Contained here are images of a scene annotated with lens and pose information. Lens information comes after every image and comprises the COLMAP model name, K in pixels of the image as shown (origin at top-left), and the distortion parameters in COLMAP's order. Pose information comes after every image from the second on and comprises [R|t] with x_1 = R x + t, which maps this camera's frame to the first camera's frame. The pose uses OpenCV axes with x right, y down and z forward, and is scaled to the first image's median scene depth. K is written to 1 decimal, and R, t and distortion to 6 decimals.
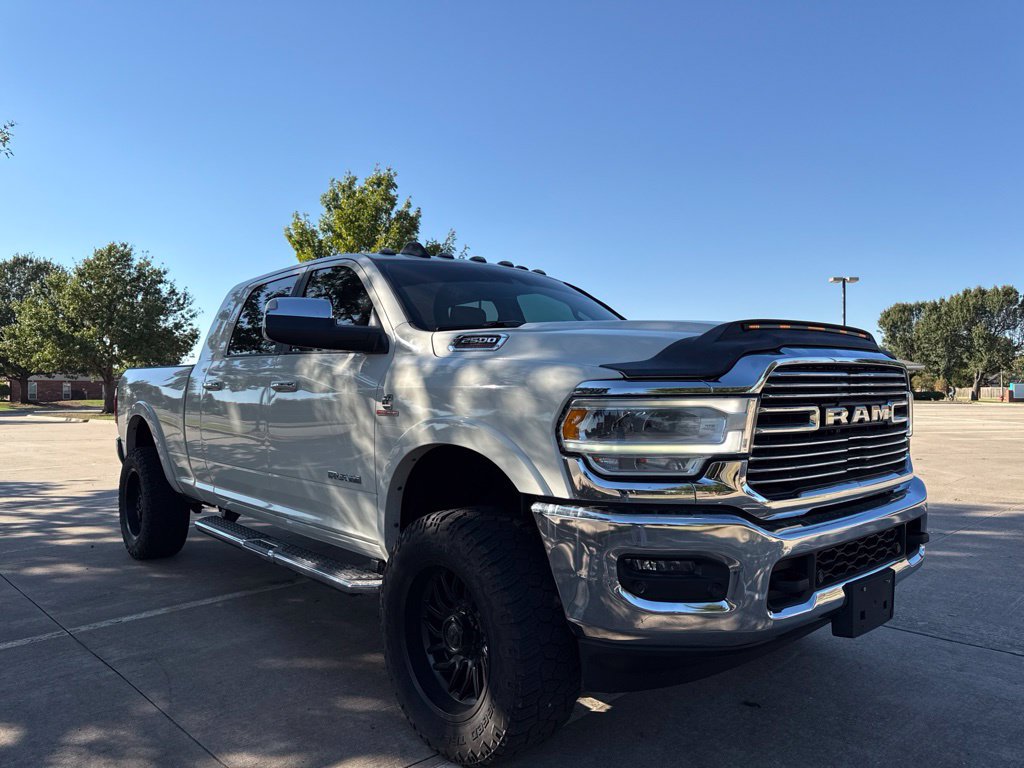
lens RADIAL K [[726.1, 0, 512.5], [0, 726.1, 388.2], [0, 0, 1]] dist [0.022755, -0.029792]
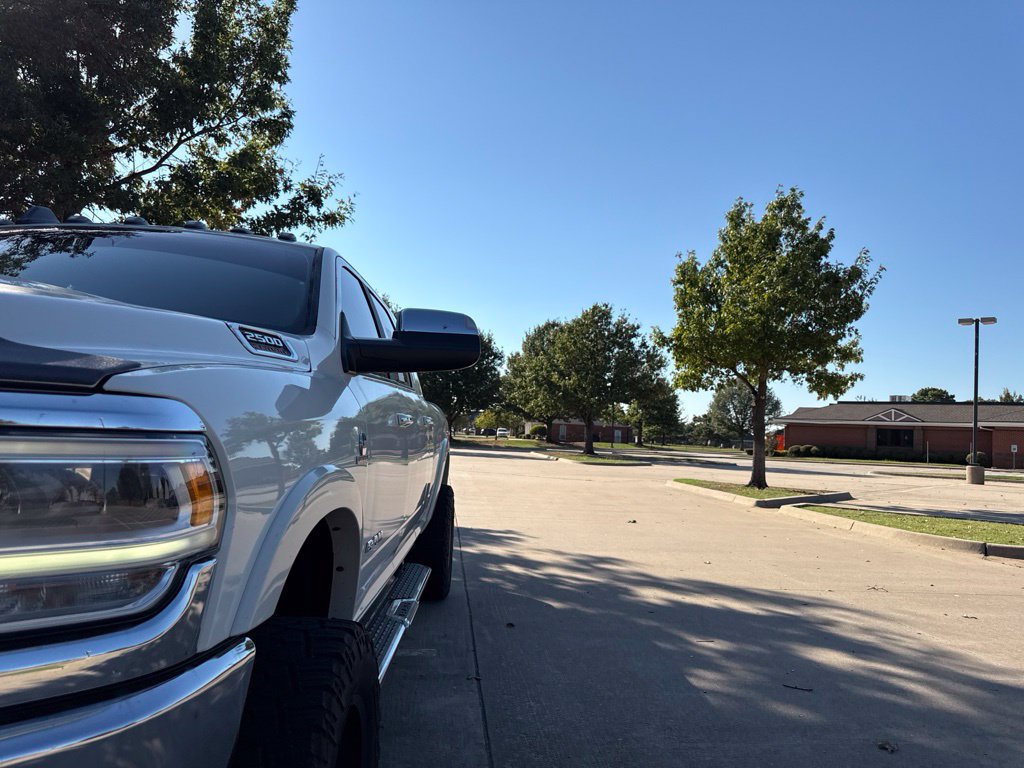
lens RADIAL K [[726.1, 0, 512.5], [0, 726.1, 388.2], [0, 0, 1]] dist [0.022755, -0.029792]
pose [[0.773151, -0.003152, -0.634214, 0.800521], [-0.042588, 0.997473, -0.056875, -0.001877], [0.632790, 0.070983, 0.771063, 0.878569]]
